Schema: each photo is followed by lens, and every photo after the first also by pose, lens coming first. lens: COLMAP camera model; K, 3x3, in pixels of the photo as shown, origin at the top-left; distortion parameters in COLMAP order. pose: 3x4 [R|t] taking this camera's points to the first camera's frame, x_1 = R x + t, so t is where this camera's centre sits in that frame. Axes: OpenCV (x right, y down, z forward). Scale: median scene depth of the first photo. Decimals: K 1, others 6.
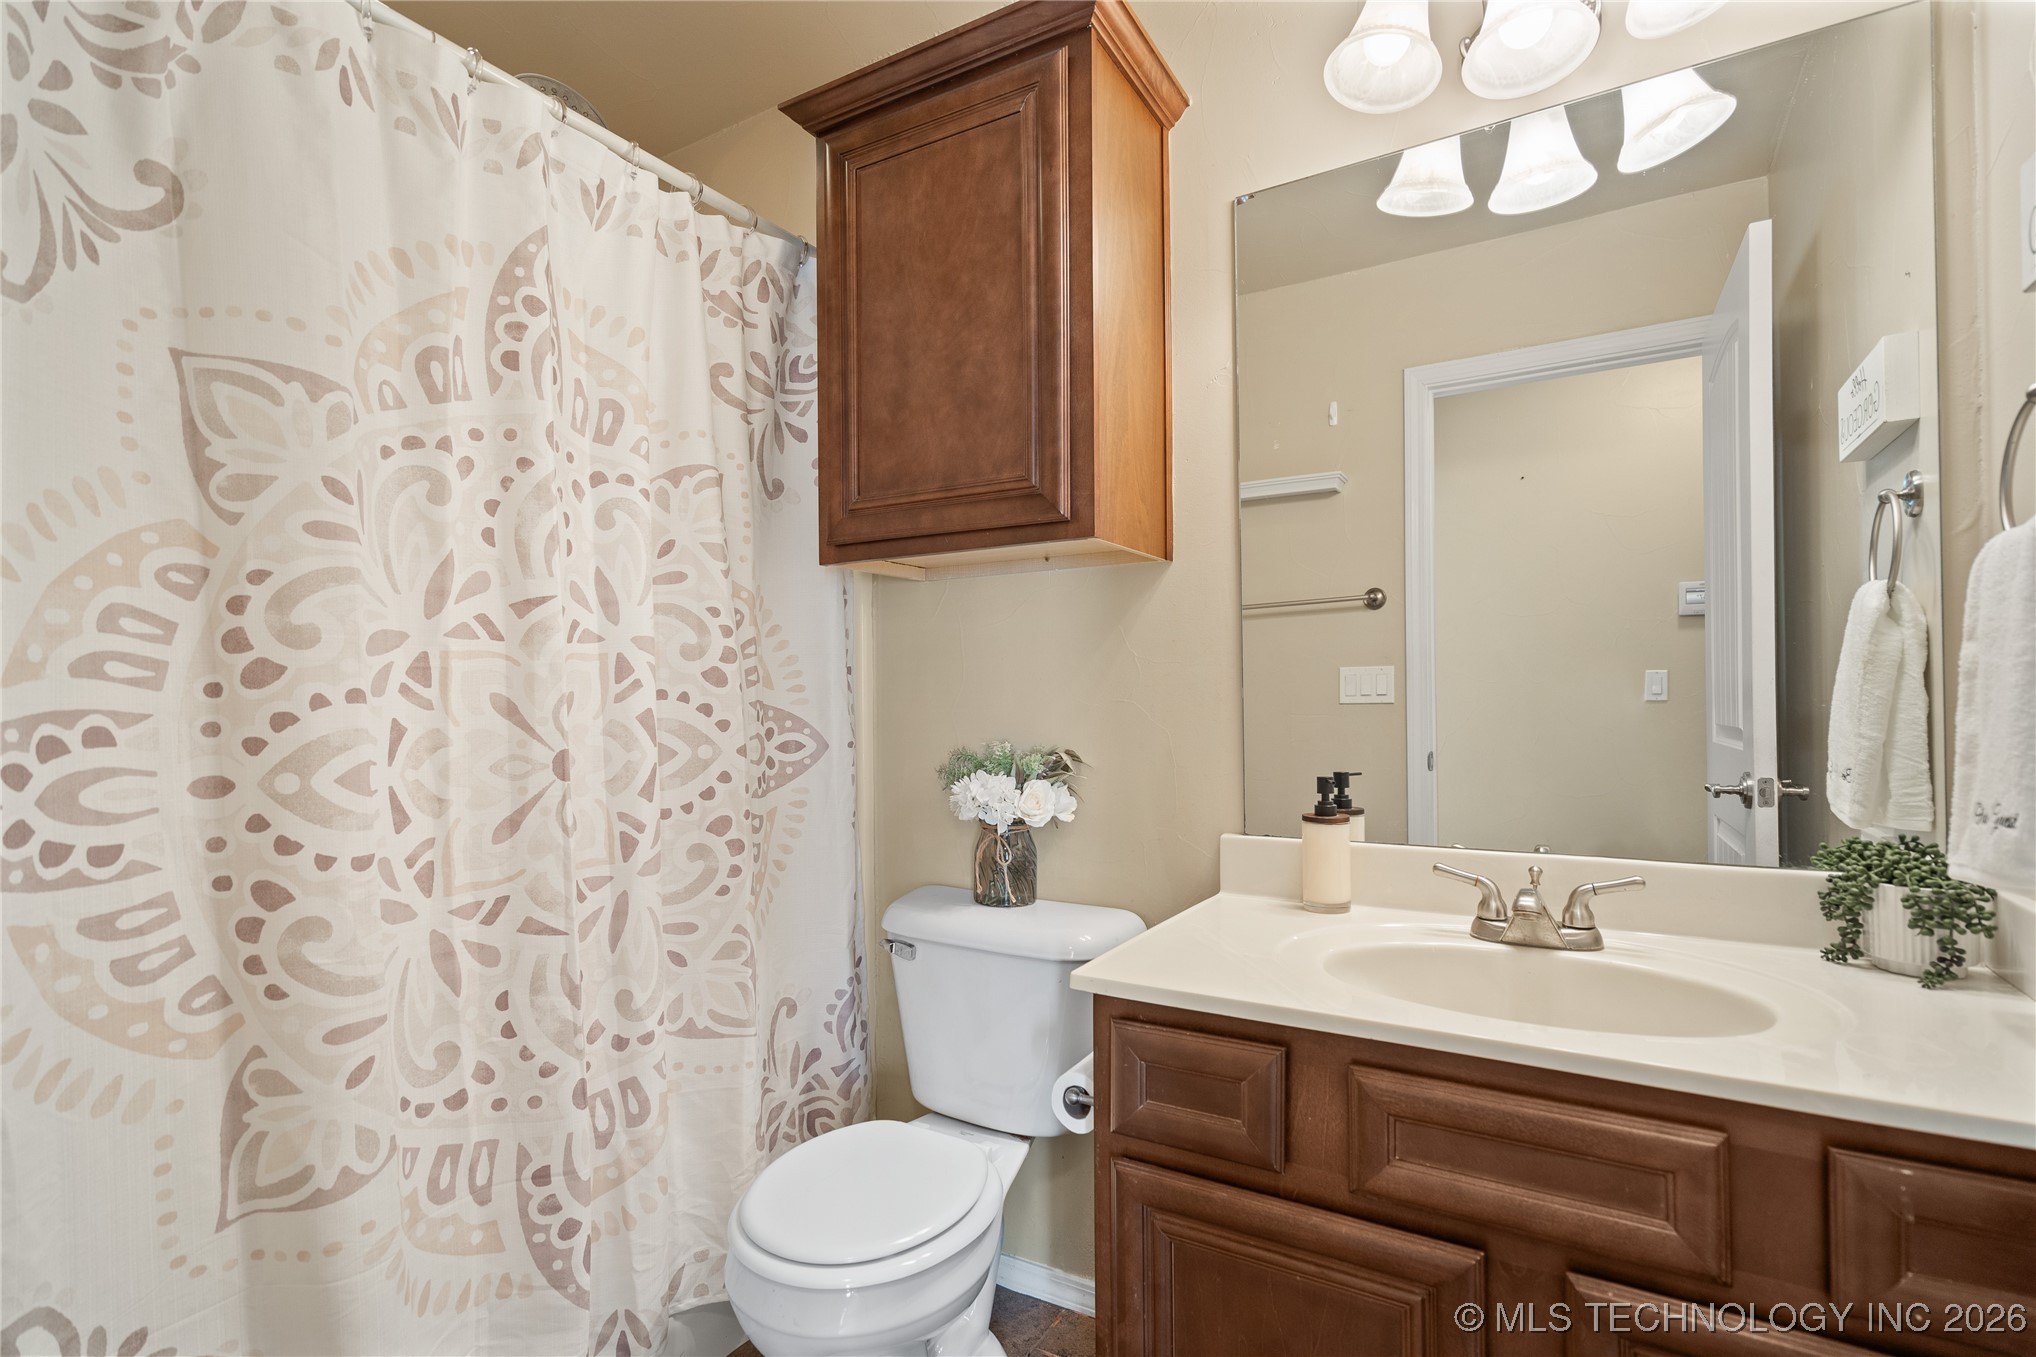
lens RADIAL K [[945.0, 0, 1021.6], [0, 945.0, 690.9], [0, 0, 1]] dist [0.000092, 0.001309]
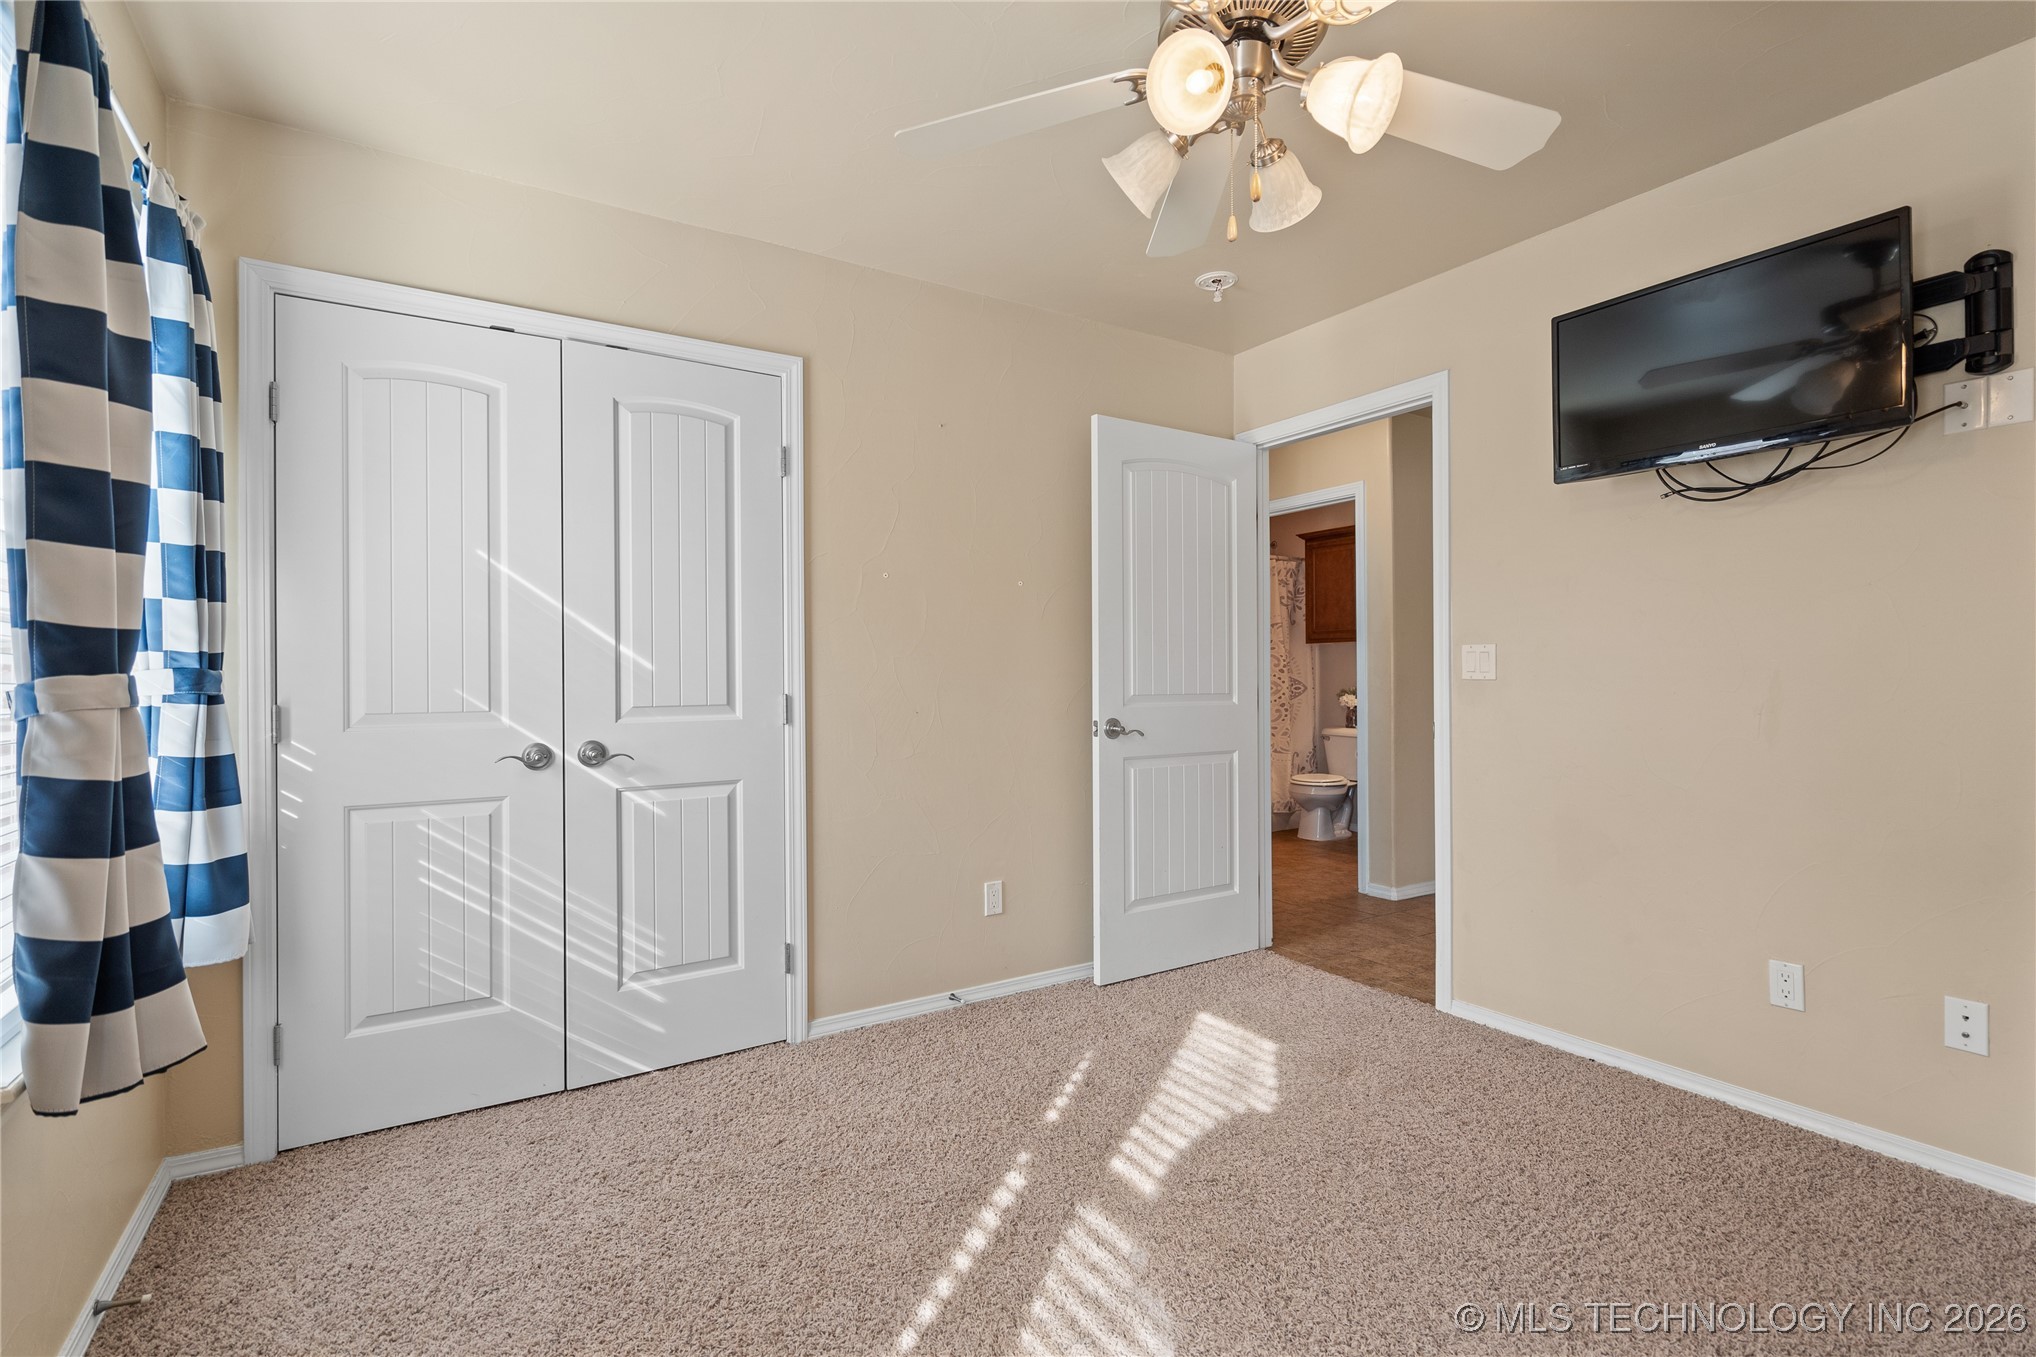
lens RADIAL K [[945.0, 0, 1020.0], [0, 945.0, 682.0], [0, 0, 1]] dist [0.000092, 0.001309]
pose [[0.883012, 0.004528, -0.469329, 0.600253], [0.003609, 0.999858, 0.016436, -0.036772], [0.469337, -0.016207, 0.882870, -3.119559]]
